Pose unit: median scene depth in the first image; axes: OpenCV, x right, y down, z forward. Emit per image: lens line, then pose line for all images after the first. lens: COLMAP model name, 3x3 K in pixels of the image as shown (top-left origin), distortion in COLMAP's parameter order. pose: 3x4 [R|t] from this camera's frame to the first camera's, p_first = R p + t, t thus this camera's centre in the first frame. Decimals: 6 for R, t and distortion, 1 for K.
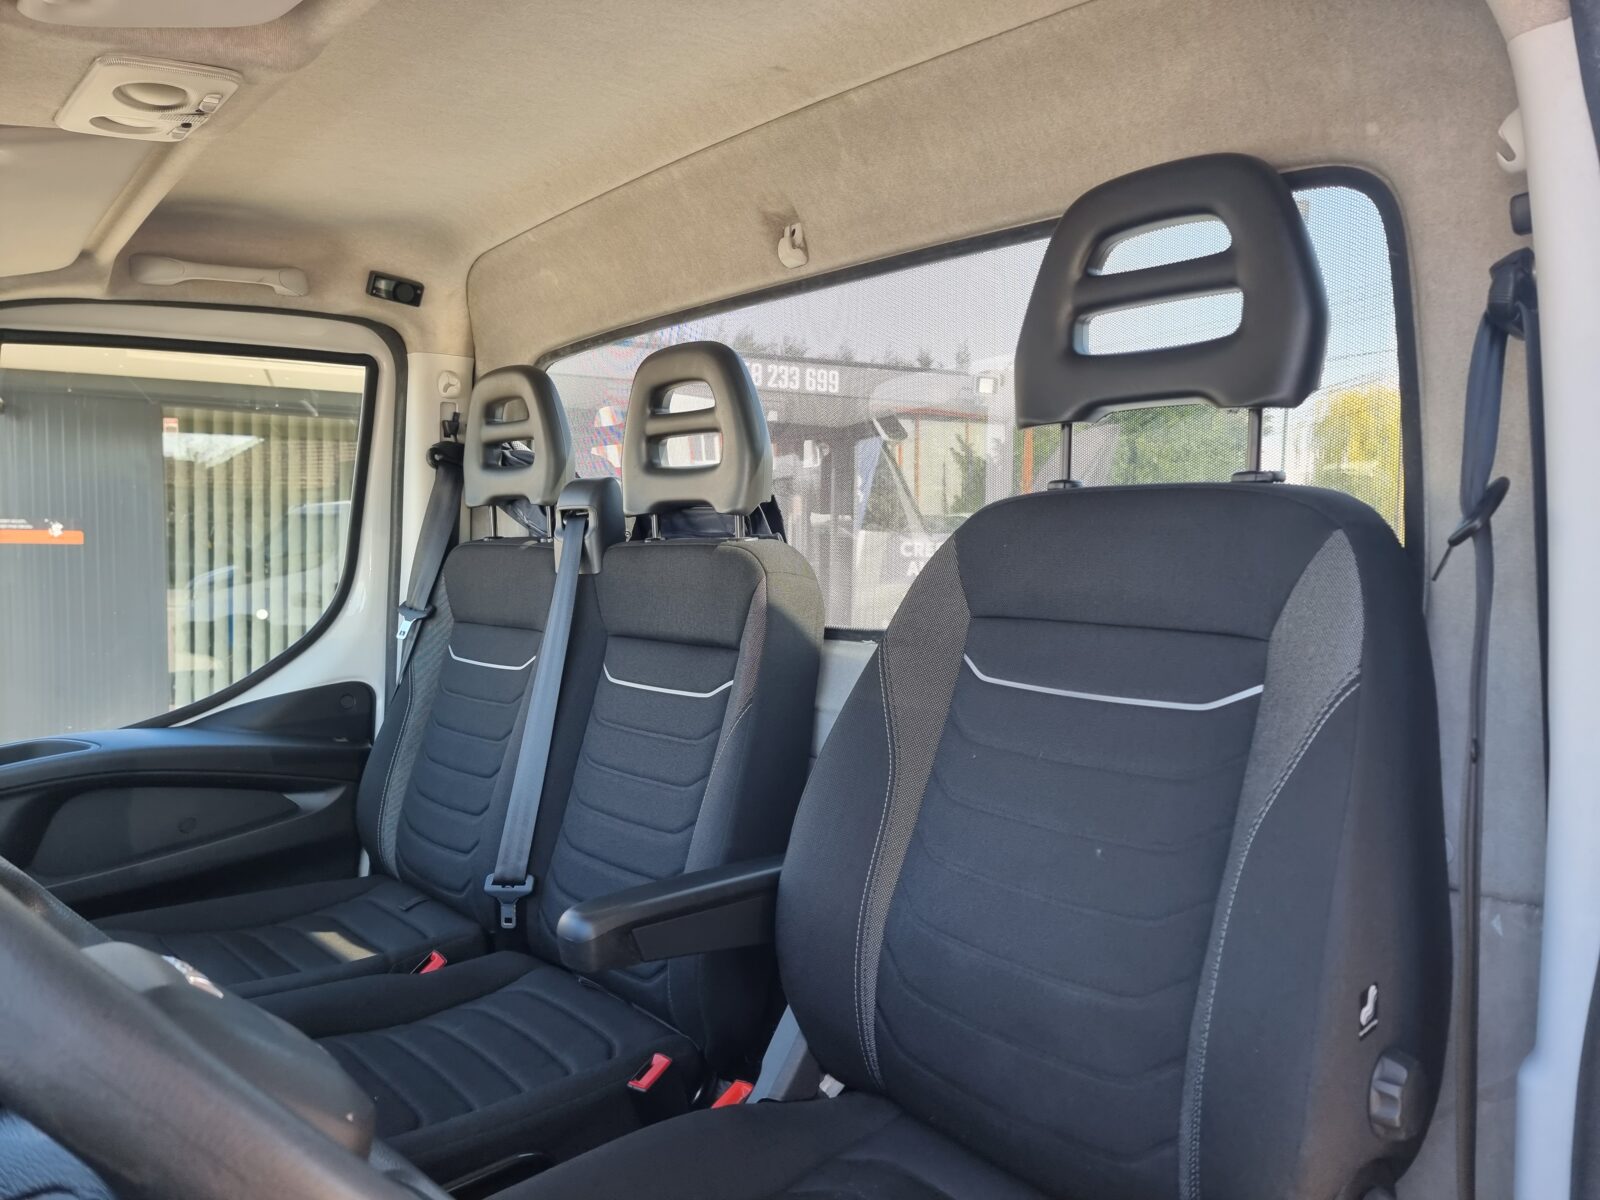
lens RADIAL K [[1113.5, 0, 827.0], [0, 1113.5, 601.7], [0, 0, 1]] dist [0.084699, -0.084984]
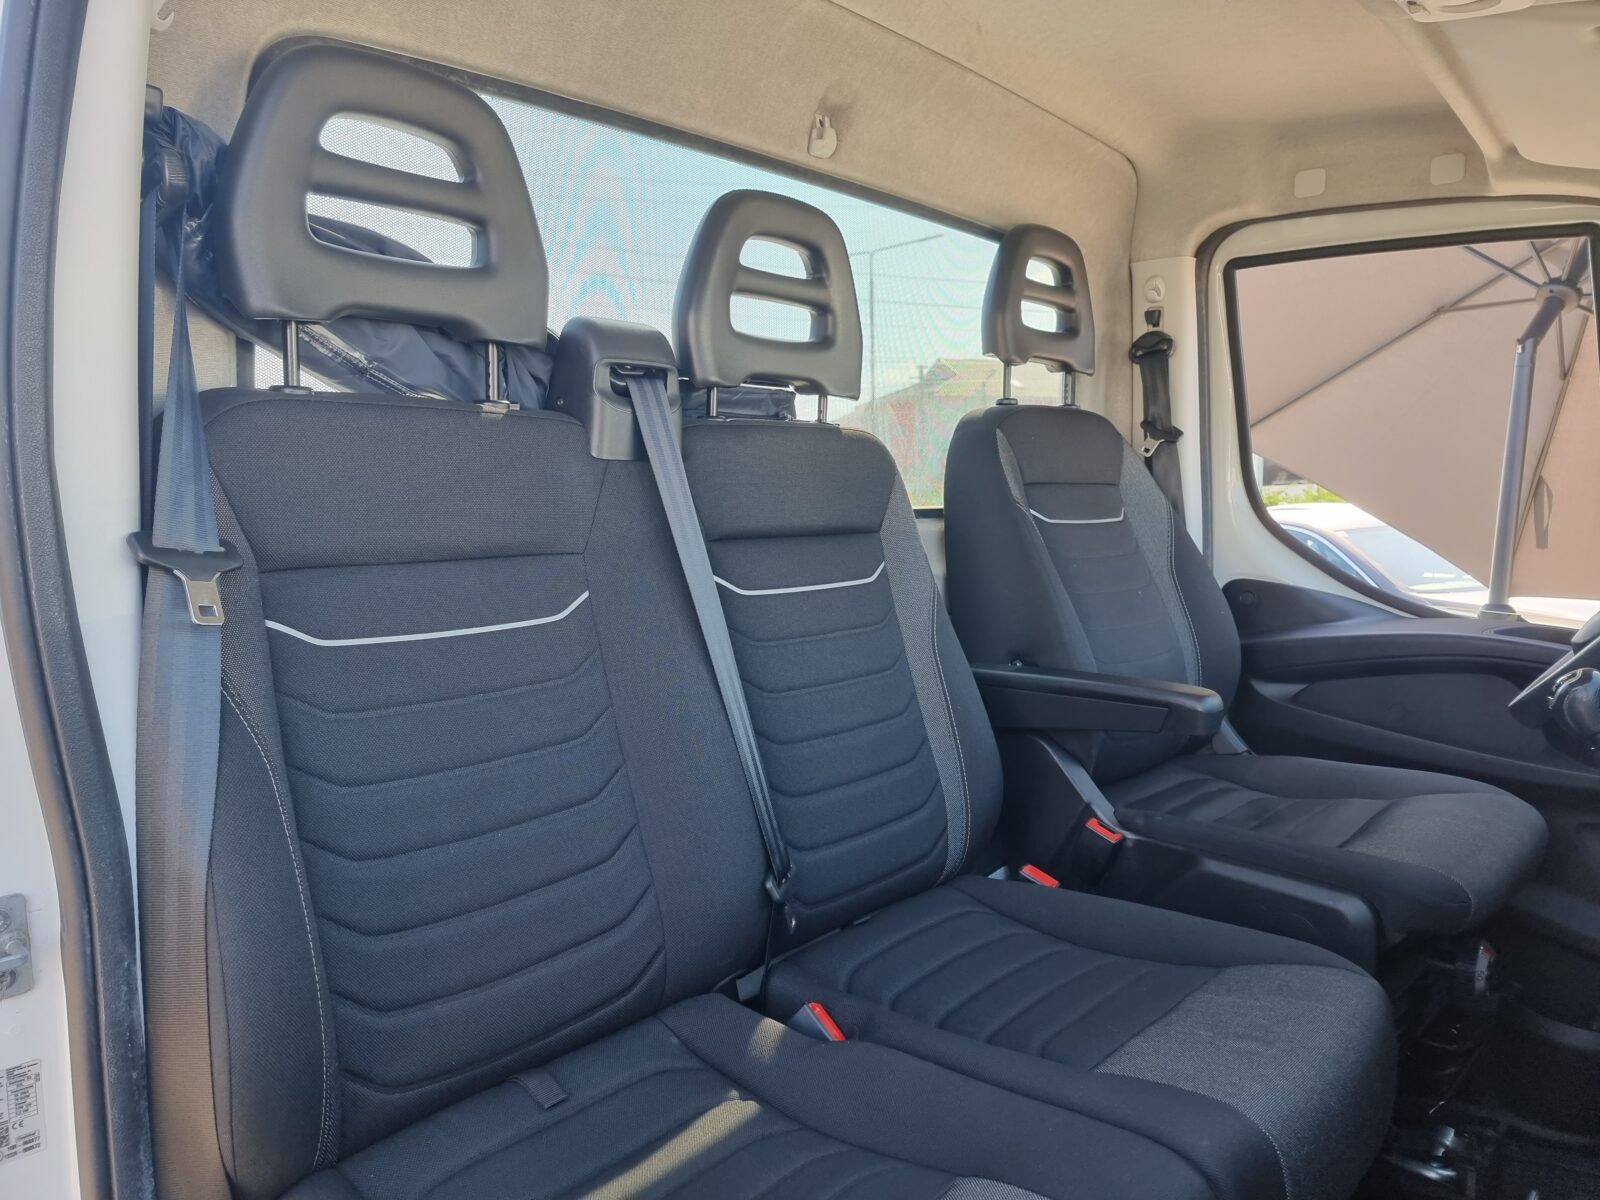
lens RADIAL K [[1088.0, 0, 796.6], [0, 1088.0, 605.1], [0, 0, 1]] dist [0.071971, -0.079085]
pose [[-0.082205, -0.110284, 0.990495, -1.057566], [0.066514, 0.991036, 0.115864, -0.010774], [-0.994393, 0.075406, -0.074132, 1.109966]]
